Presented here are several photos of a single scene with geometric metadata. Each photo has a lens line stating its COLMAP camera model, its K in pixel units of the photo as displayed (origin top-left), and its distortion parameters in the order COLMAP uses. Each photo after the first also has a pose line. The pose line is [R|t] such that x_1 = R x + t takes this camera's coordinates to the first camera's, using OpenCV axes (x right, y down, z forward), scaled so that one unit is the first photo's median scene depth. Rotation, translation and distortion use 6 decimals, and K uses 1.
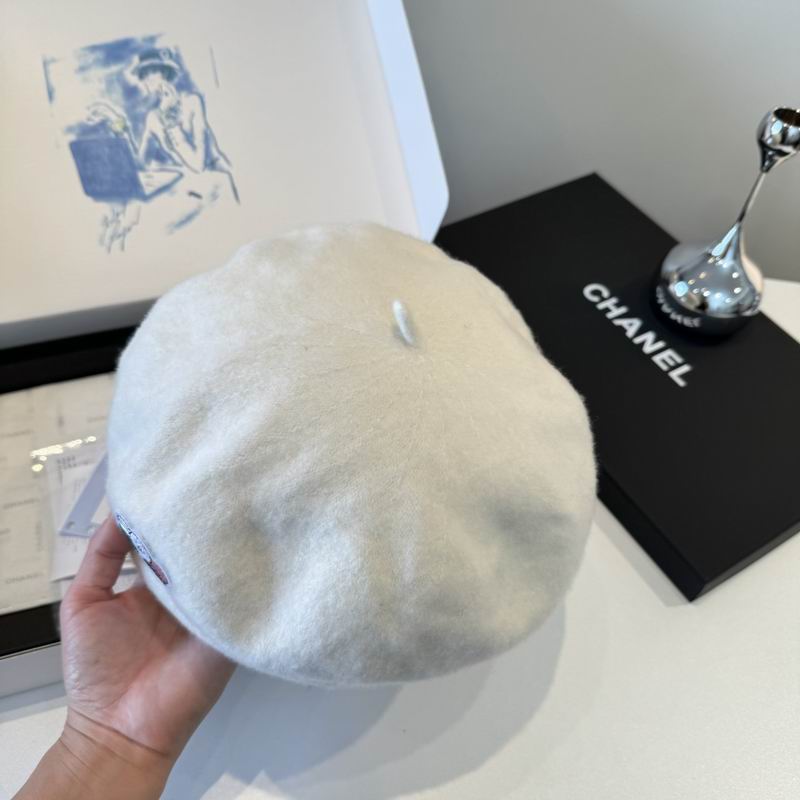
lens RADIAL K [[793.3, 0, 402.0], [0, 793.3, 390.5], [0, 0, 1]] dist [-0.001209, -0.053452]
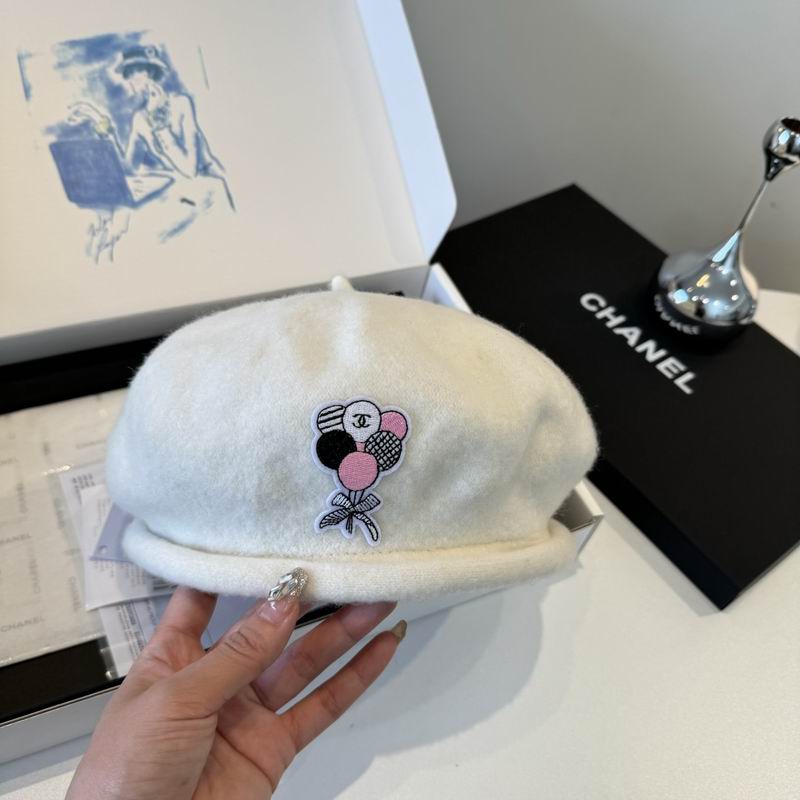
lens RADIAL K [[793.3, 0, 402.0], [0, 793.3, 390.5], [0, 0, 1]] dist [-0.001209, -0.053452]
pose [[0.993277, -0.023621, 0.113322, -0.121029], [0.026233, 0.999422, -0.021607, 0.002813], [-0.112746, 0.024435, 0.993323, 0.047783]]
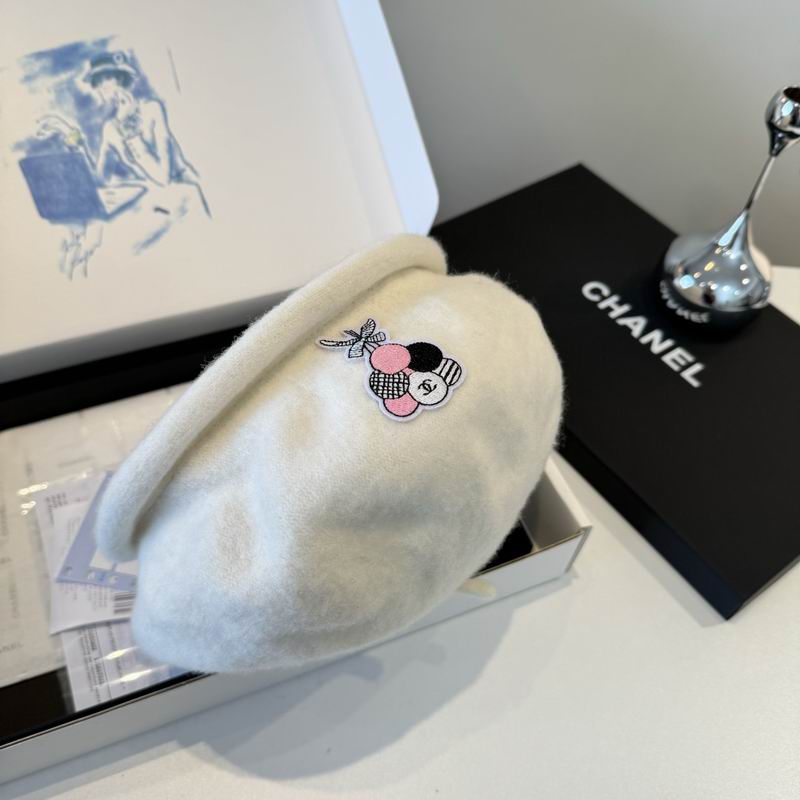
lens RADIAL K [[793.3, 0, 402.0], [0, 793.3, 390.5], [0, 0, 1]] dist [-0.001209, -0.053452]
pose [[0.997247, -0.061163, 0.041932, -0.035787], [0.060922, 0.998118, 0.006989, -0.029223], [-0.042280, -0.004415, 0.999096, 0.074106]]
